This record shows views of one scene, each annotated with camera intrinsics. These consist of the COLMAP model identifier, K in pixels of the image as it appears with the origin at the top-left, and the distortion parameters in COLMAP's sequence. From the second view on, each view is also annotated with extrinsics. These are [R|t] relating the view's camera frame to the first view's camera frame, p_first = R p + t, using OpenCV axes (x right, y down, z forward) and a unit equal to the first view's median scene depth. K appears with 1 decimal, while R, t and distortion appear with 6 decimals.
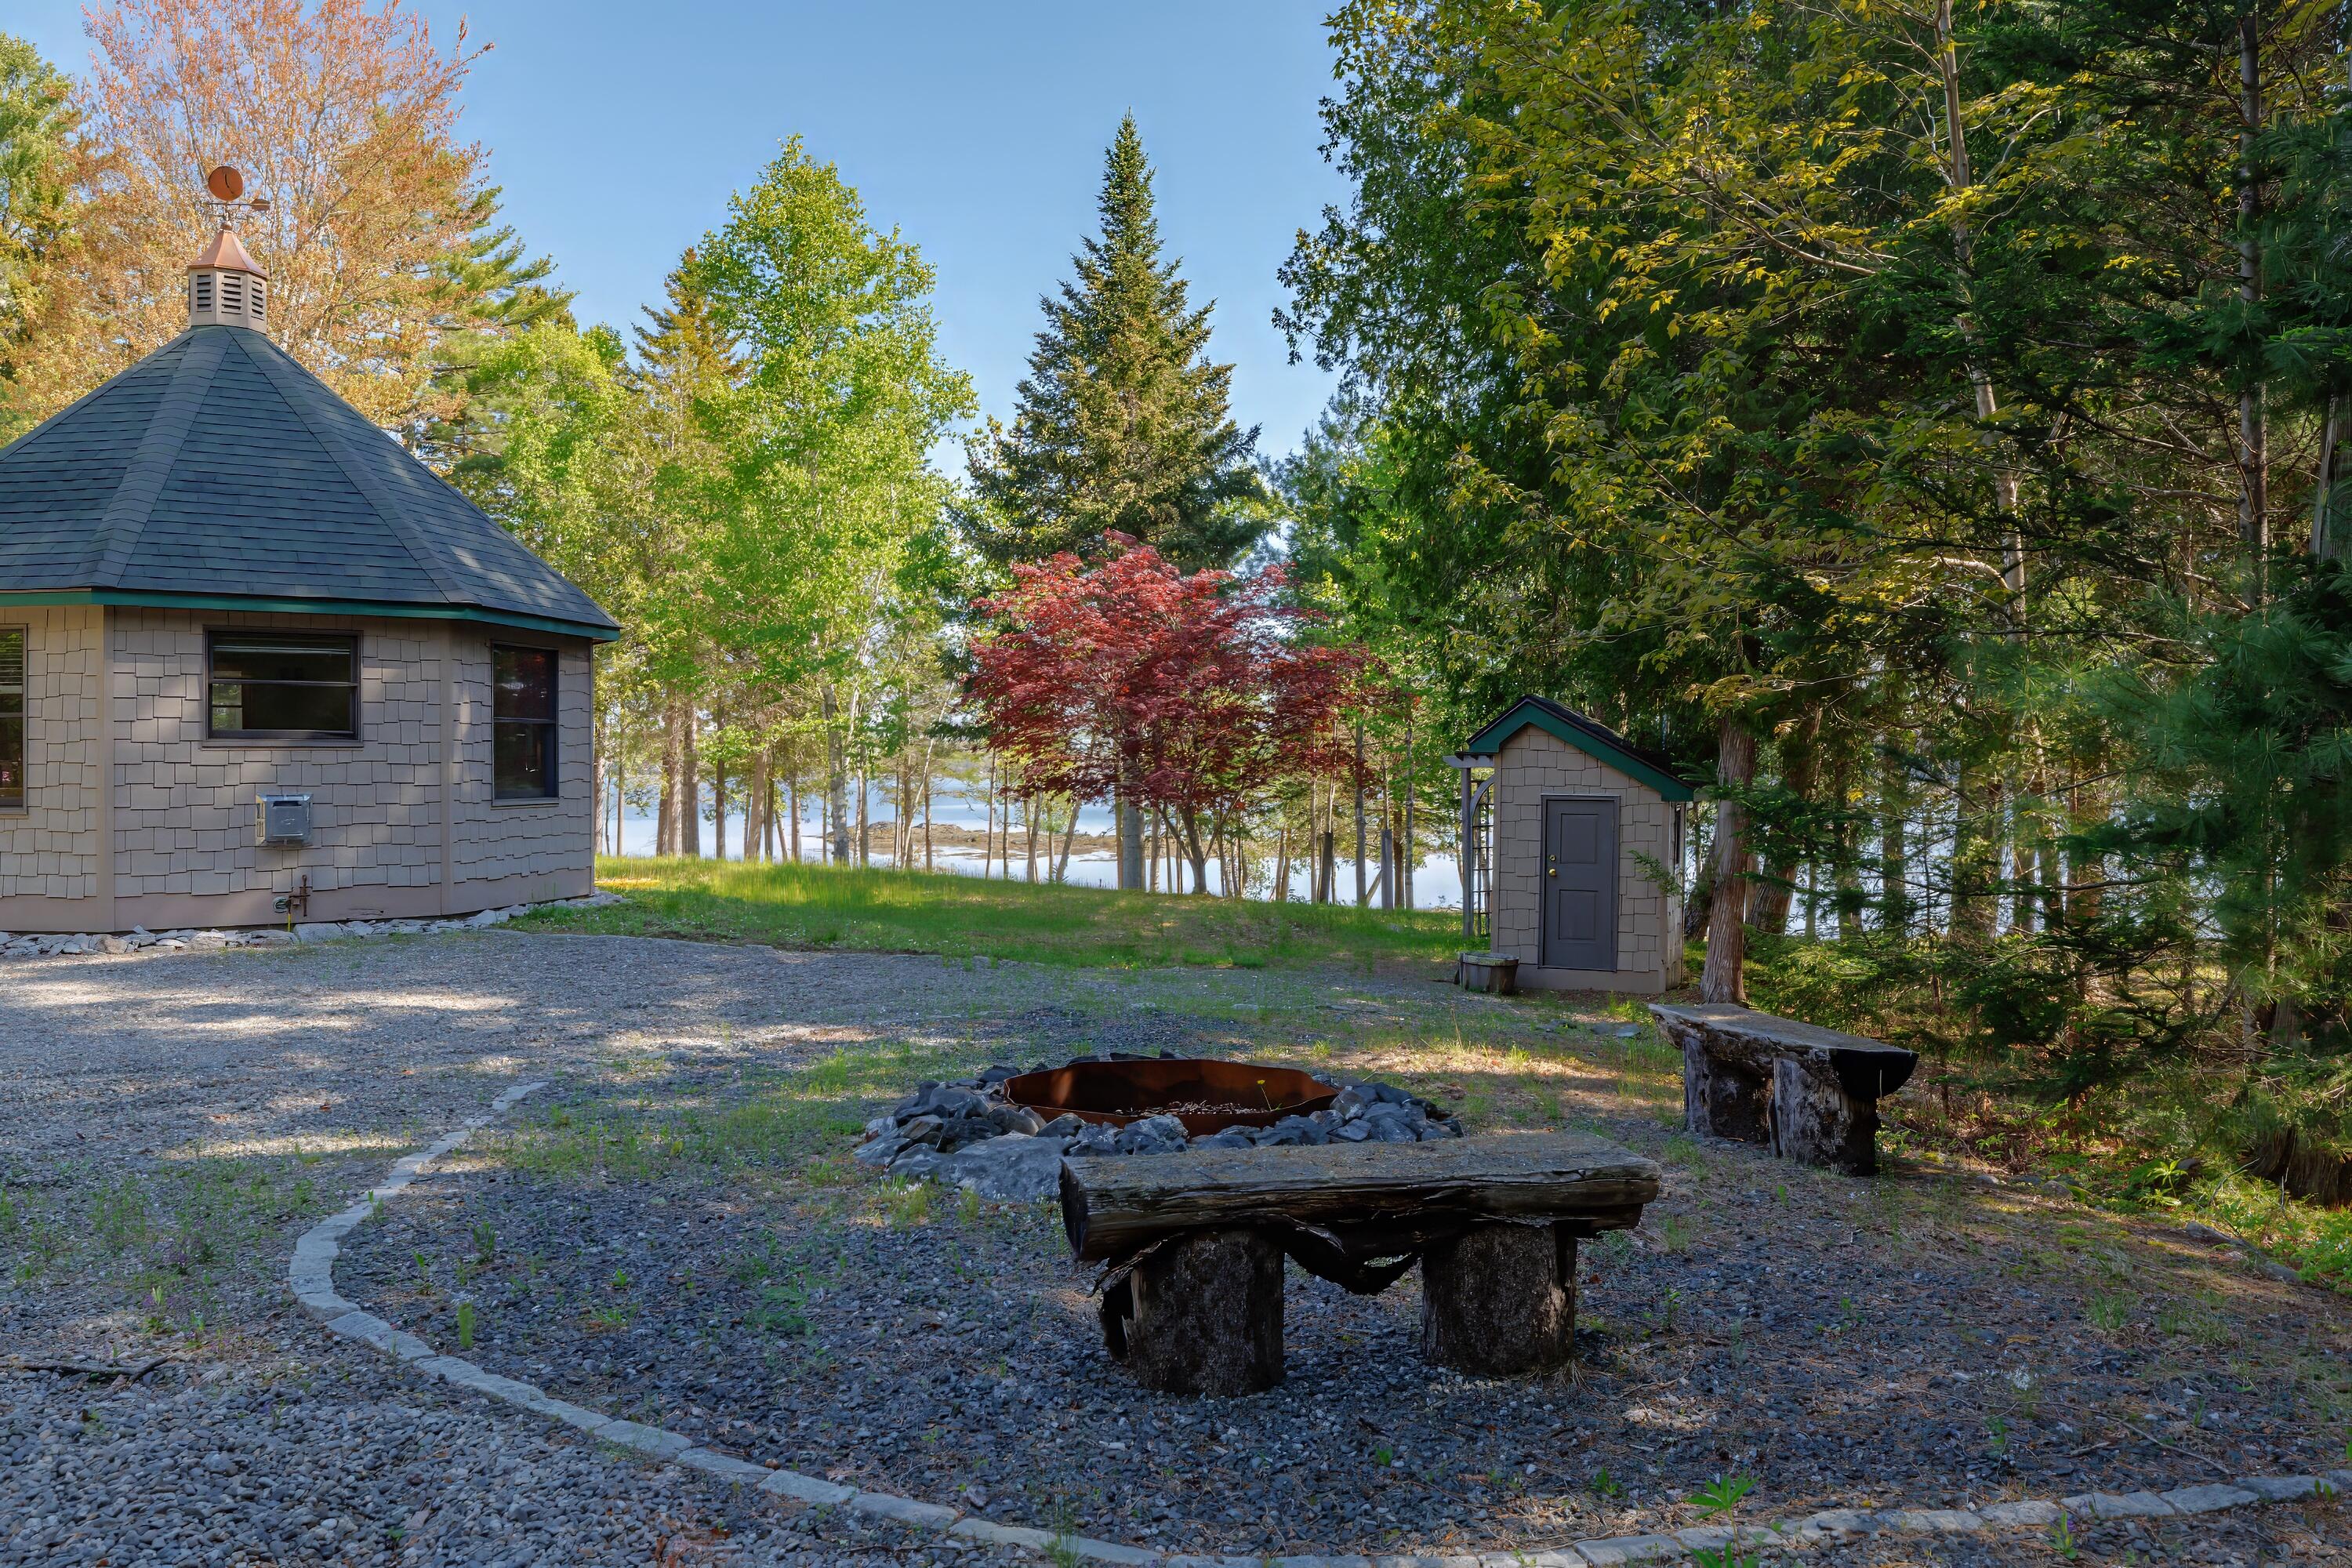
lens RADIAL K [[1833.2, 0, 1175.7], [0, 1833.2, 776.2], [0, 0, 1]] dist [0.015216, 0.000284]
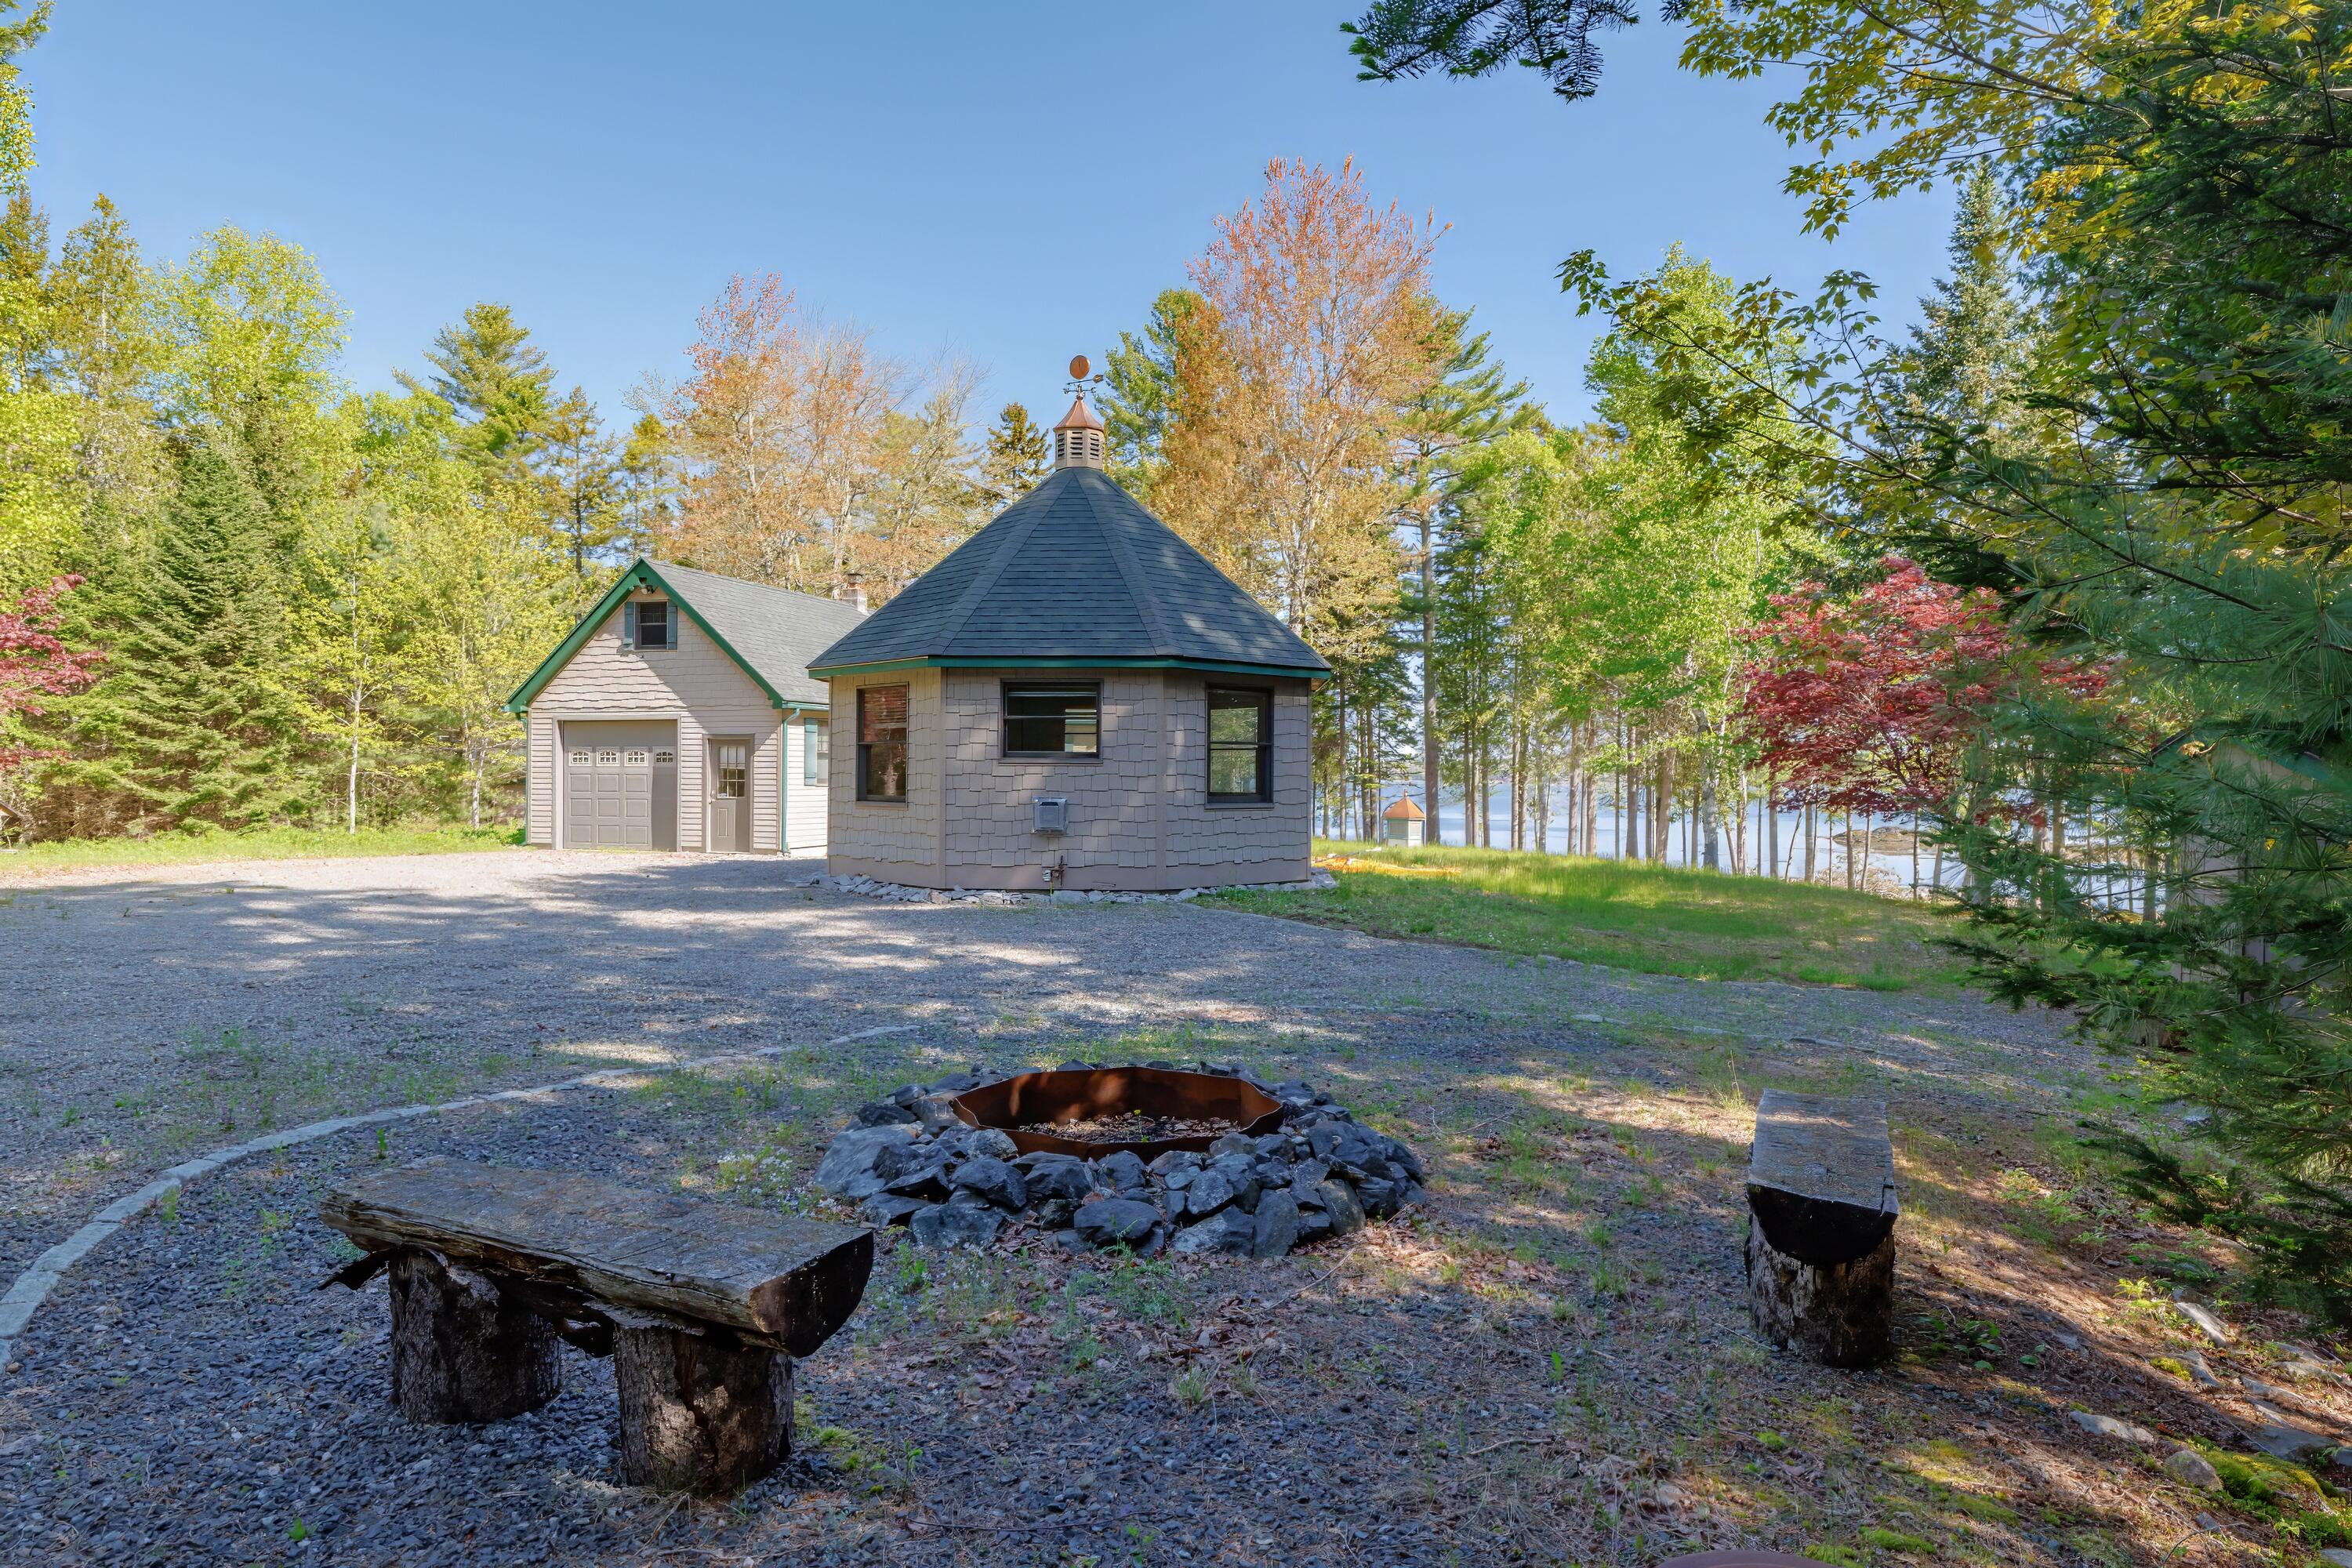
lens RADIAL K [[1430.1, 0, 1175.1], [0, 1430.1, 783.2], [0, 0, 1]] dist [0.004112, 0.000521]
pose [[0.792760, 0.011356, -0.609428, 0.227634], [-0.010962, 0.999930, 0.004373, -0.006086], [0.609435, 0.003214, 0.792829, 0.173679]]
